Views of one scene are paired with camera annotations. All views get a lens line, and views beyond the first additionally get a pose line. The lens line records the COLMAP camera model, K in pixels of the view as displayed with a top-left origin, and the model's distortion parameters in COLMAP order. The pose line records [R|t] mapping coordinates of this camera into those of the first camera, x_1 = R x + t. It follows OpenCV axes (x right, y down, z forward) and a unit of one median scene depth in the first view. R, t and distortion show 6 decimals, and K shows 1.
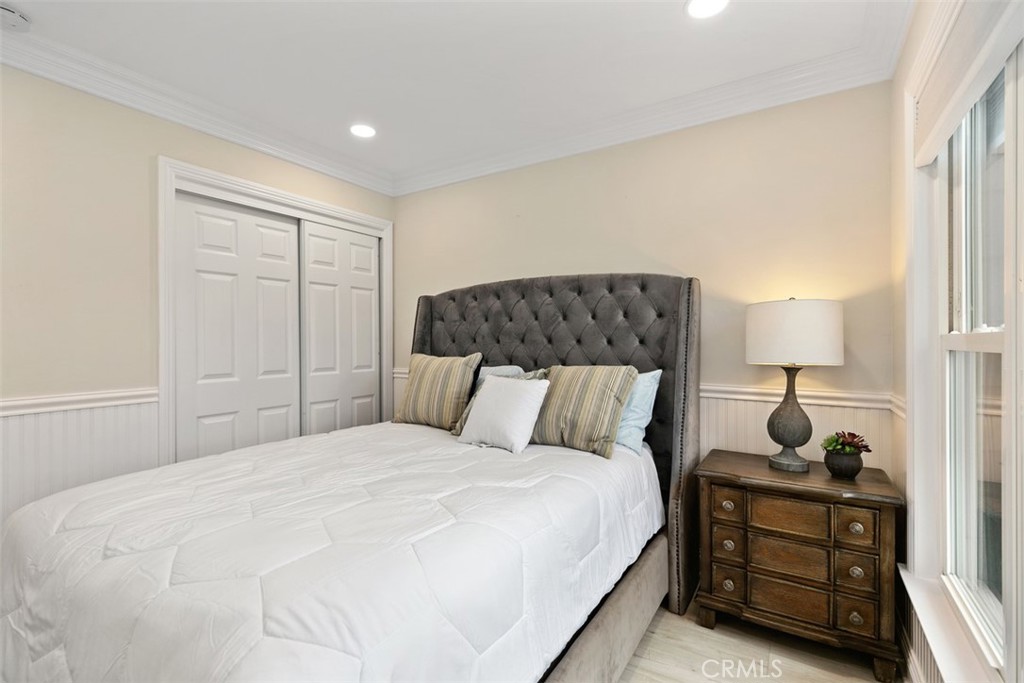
lens RADIAL K [[463.5, 0, 511.2], [0, 463.5, 341.3], [0, 0, 1]] dist [0.005435, -0.001417]
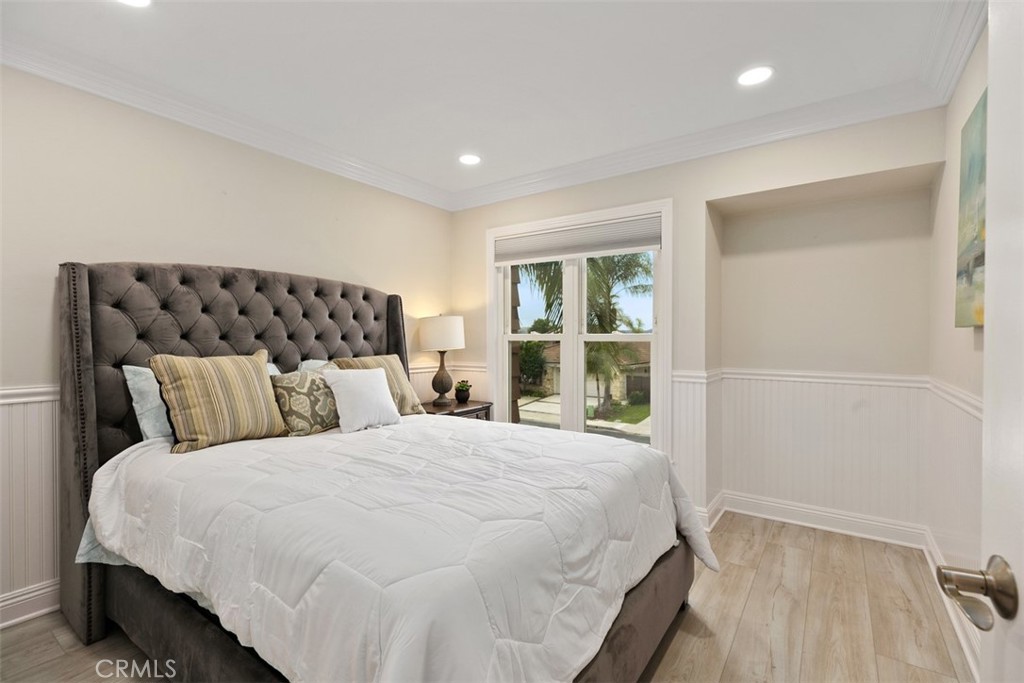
lens RADIAL K [[463.5, 0, 509.7], [0, 463.5, 341.8], [0, 0, 1]] dist [0.005435, -0.001417]
pose [[0.056013, -0.007106, 0.998405, -1.054898], [0.001605, 0.999974, 0.007027, 0.003591], [-0.998429, 0.001208, 0.056023, 0.530786]]
